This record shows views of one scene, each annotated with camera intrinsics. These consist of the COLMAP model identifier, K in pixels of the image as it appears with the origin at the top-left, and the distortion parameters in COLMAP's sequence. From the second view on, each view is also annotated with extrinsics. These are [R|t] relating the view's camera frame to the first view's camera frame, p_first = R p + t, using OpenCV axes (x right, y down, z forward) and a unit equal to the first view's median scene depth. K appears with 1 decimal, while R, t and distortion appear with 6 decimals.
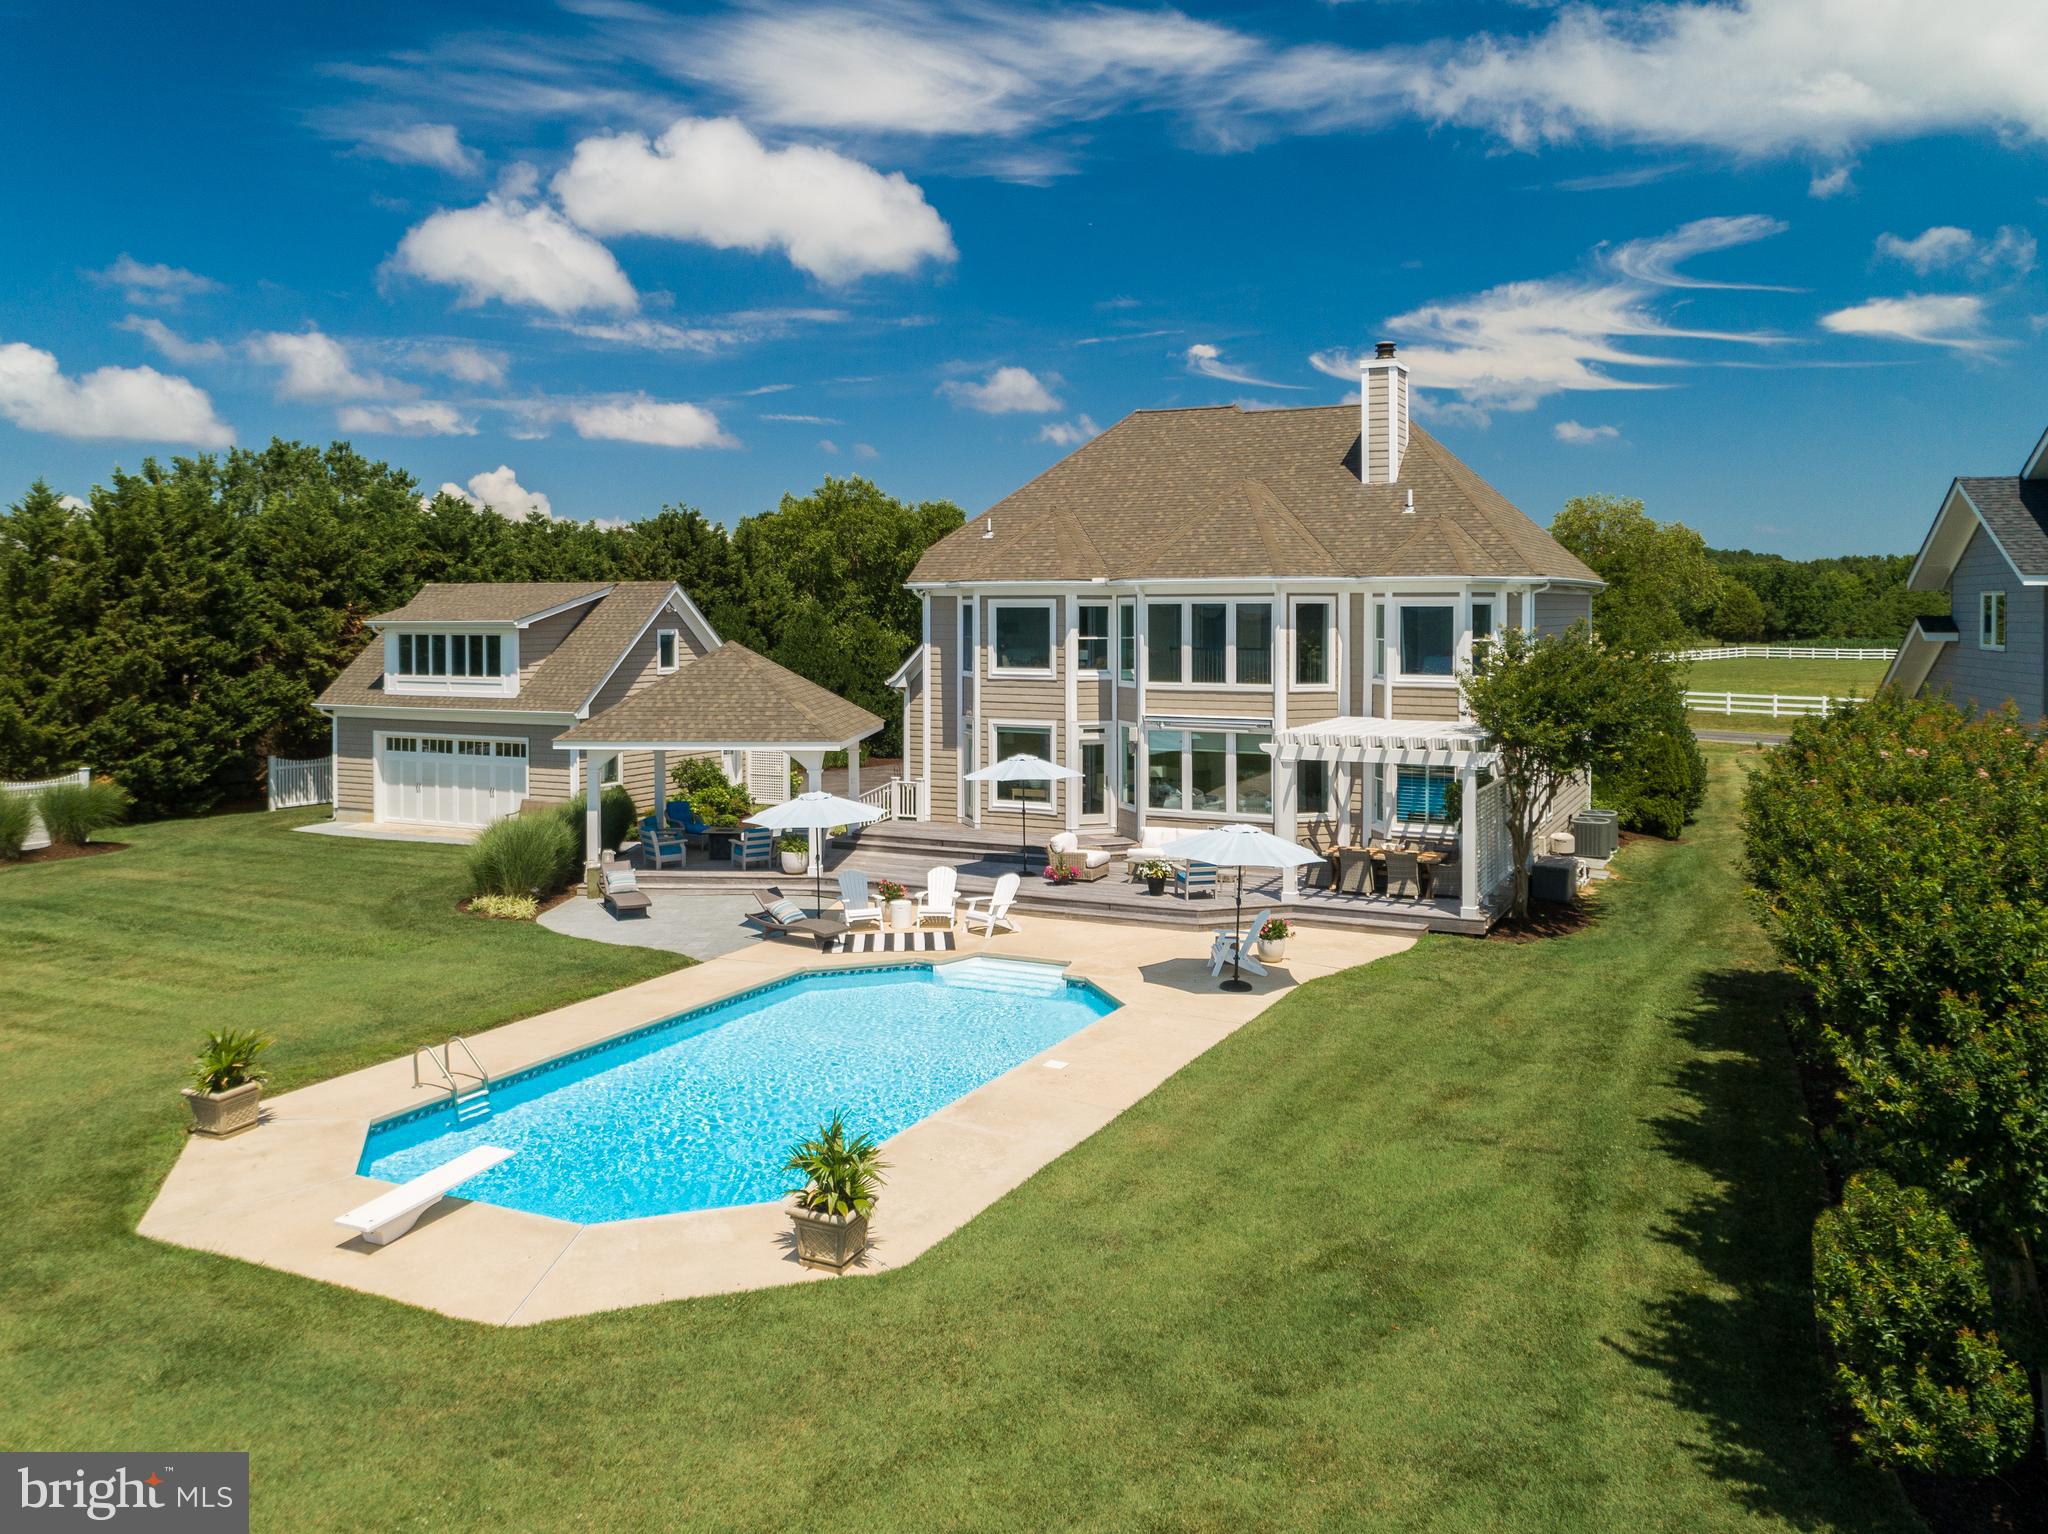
lens RADIAL K [[1572.7, 0, 1047.7], [0, 1572.7, 638.0], [0, 0, 1]] dist [0.008060, 0.008976]
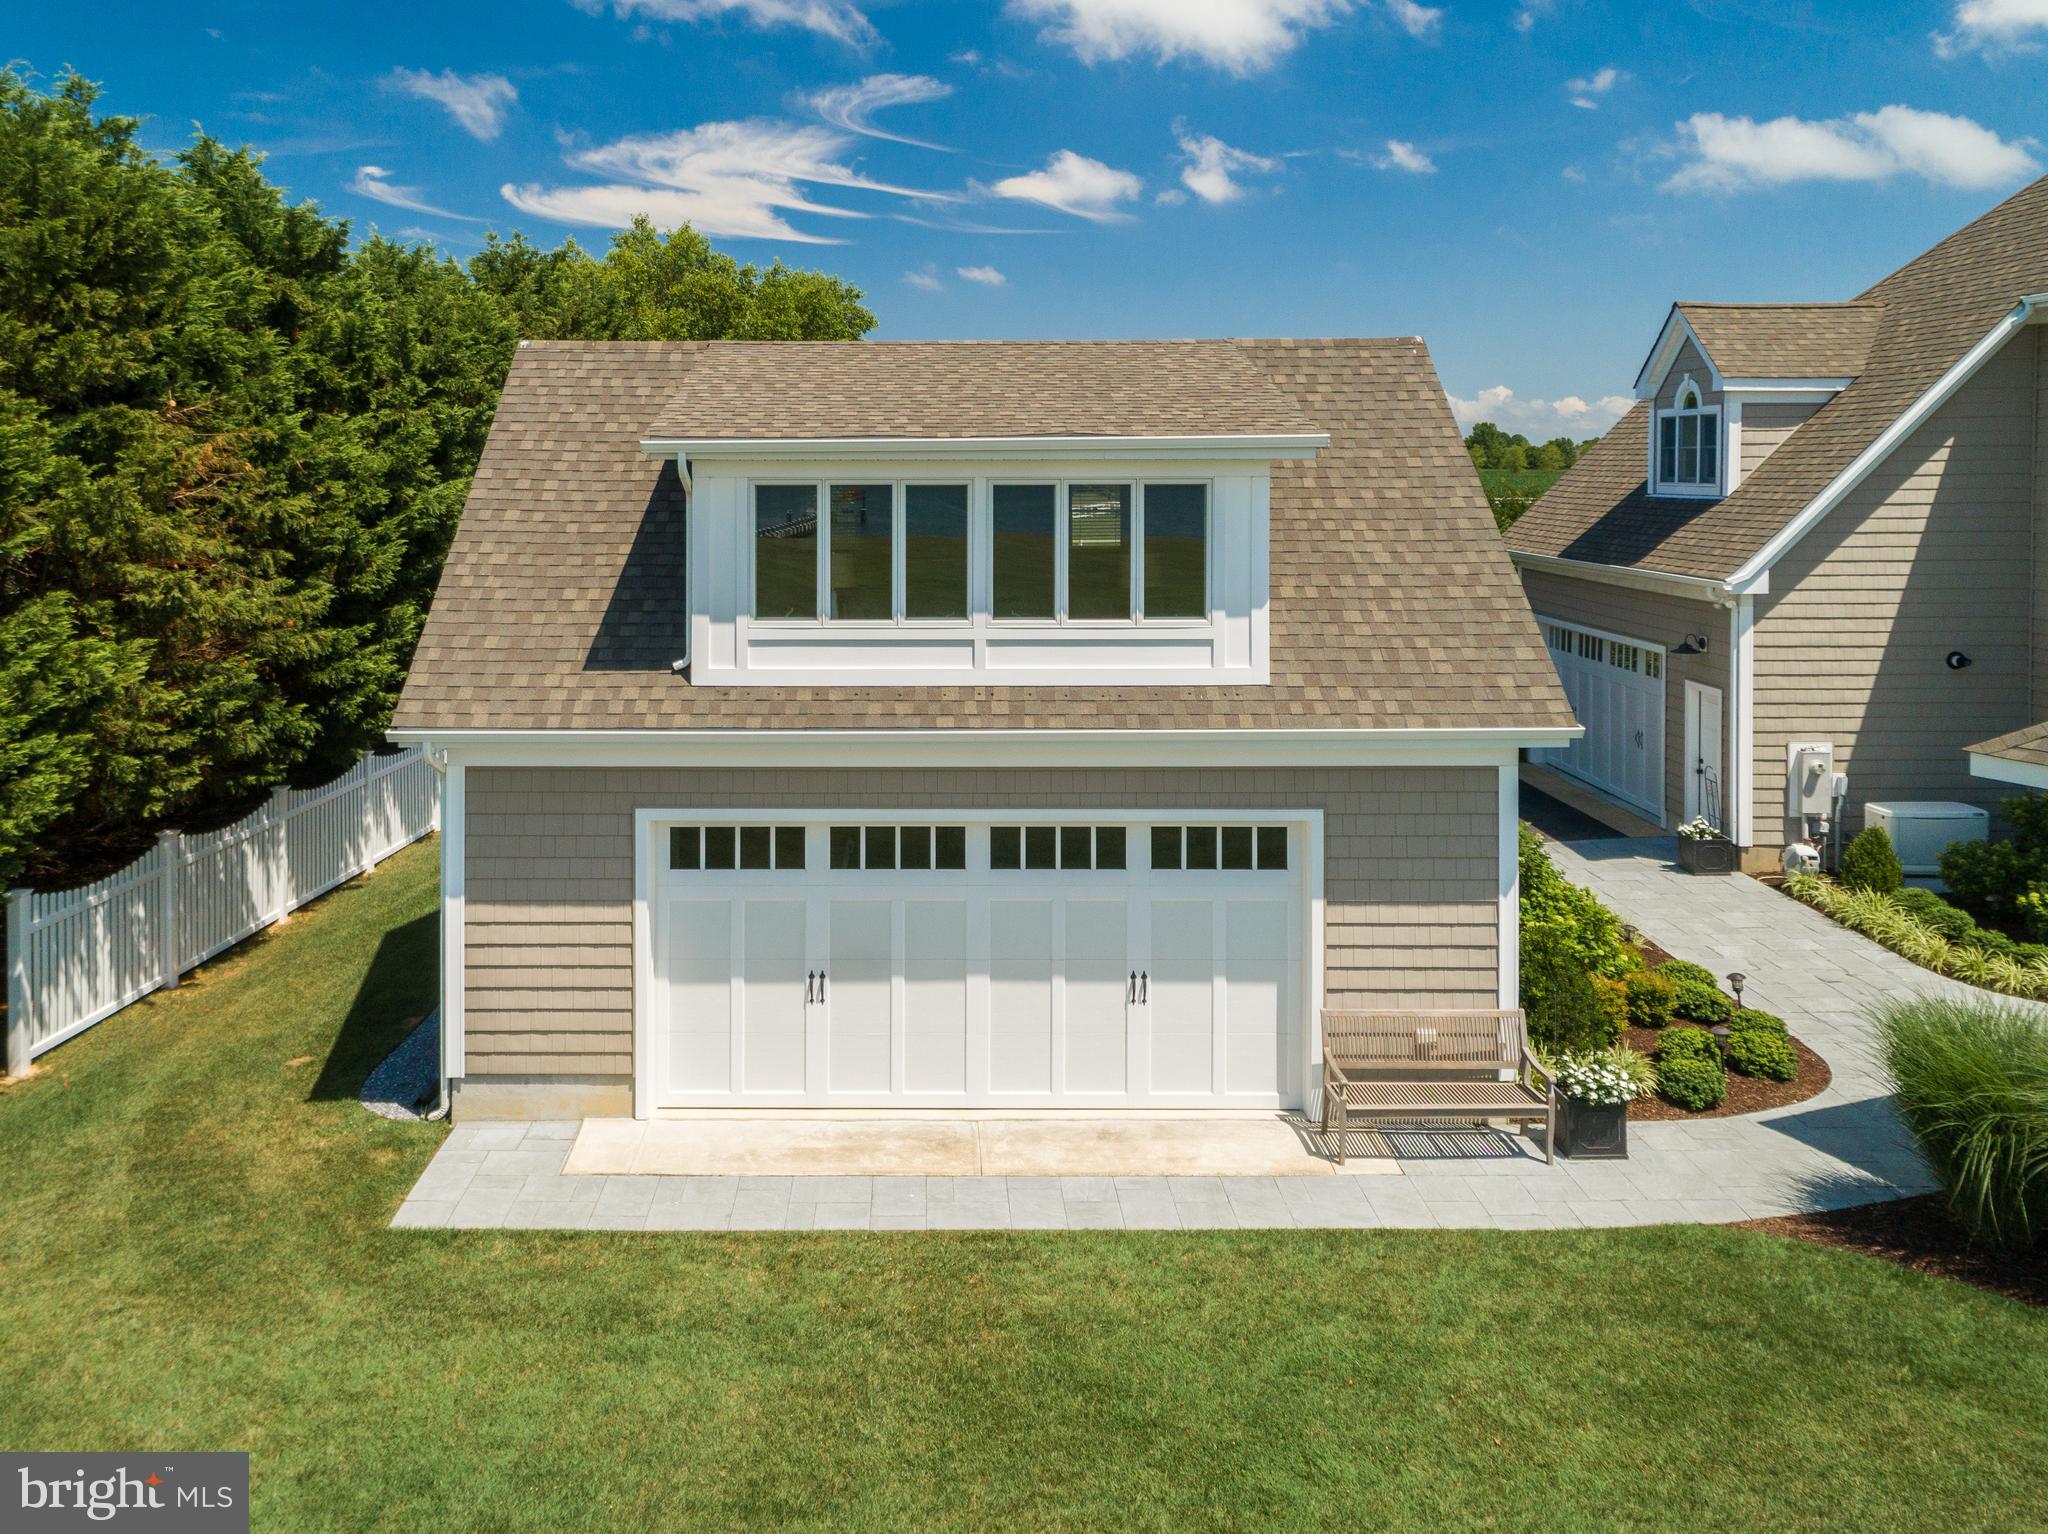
lens RADIAL K [[1644.8, 0, 924.5], [0, 1644.8, 478.1], [0, 0, 1]] dist [0.004187, 0.007682]
pose [[0.910520, -0.006932, 0.413406, -0.609067], [0.009039, 0.999954, -0.003142, -0.002964], [-0.413366, 0.006597, 0.910541, 0.833992]]
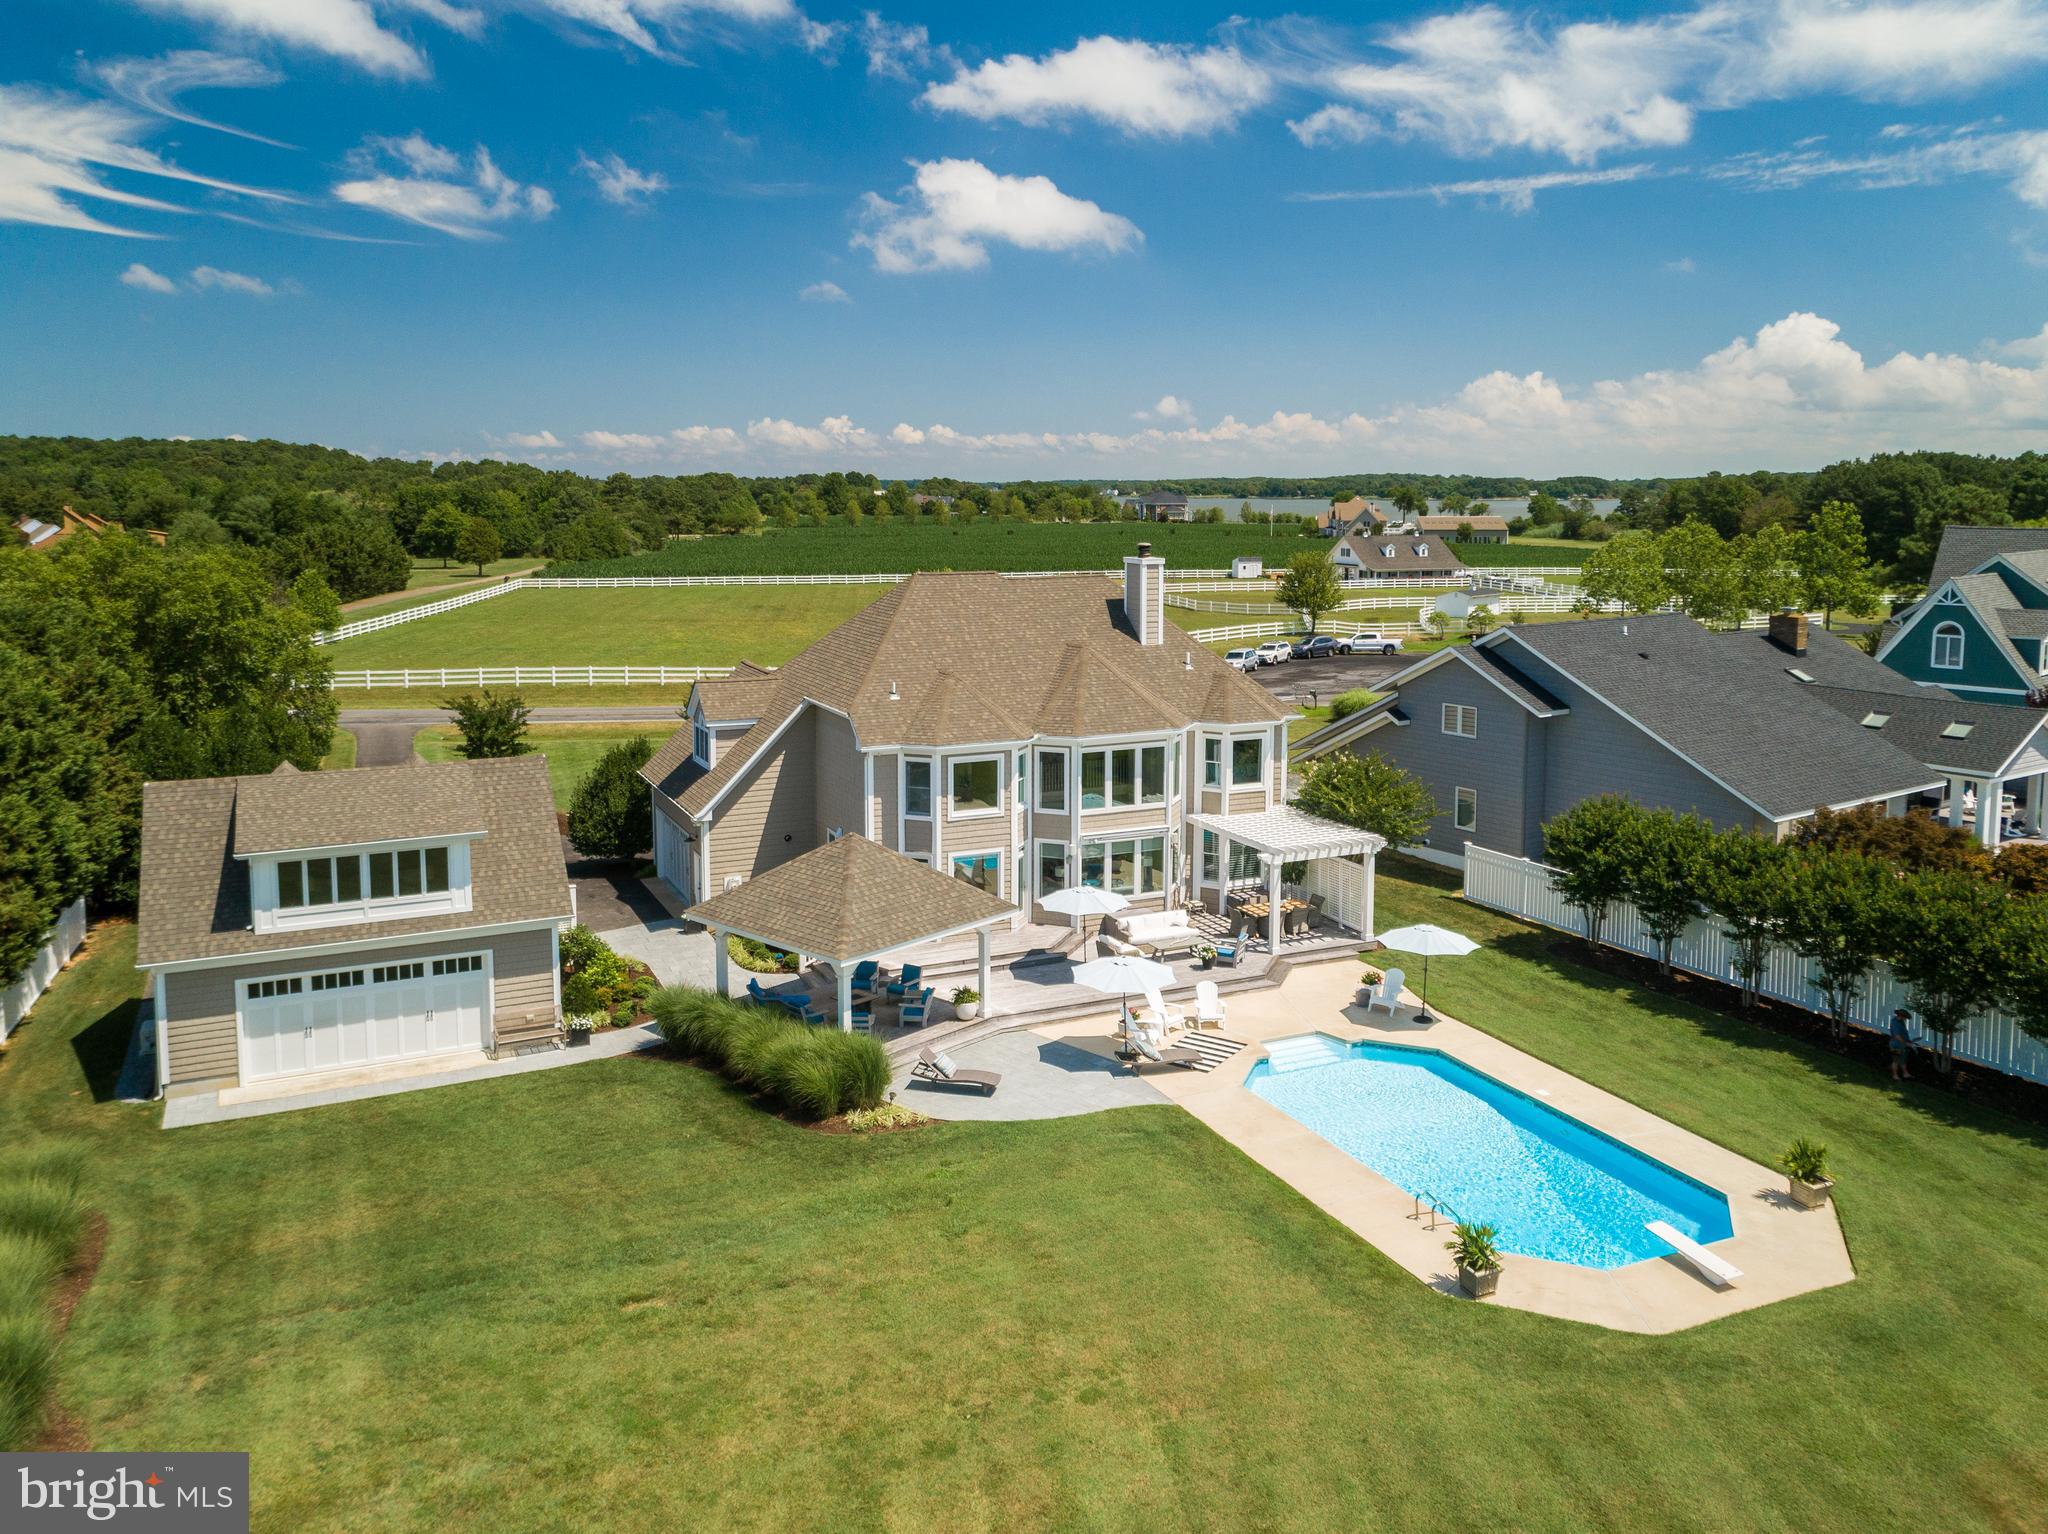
lens RADIAL K [[1572.7, 0, 1047.7], [0, 1572.7, 638.0], [0, 0, 1]] dist [0.008060, 0.008976]
pose [[0.639881, -0.077534, 0.764553, -0.936212], [0.013655, 0.995887, 0.089565, -0.230291], [-0.768353, -0.046871, 0.638308, 0.169876]]
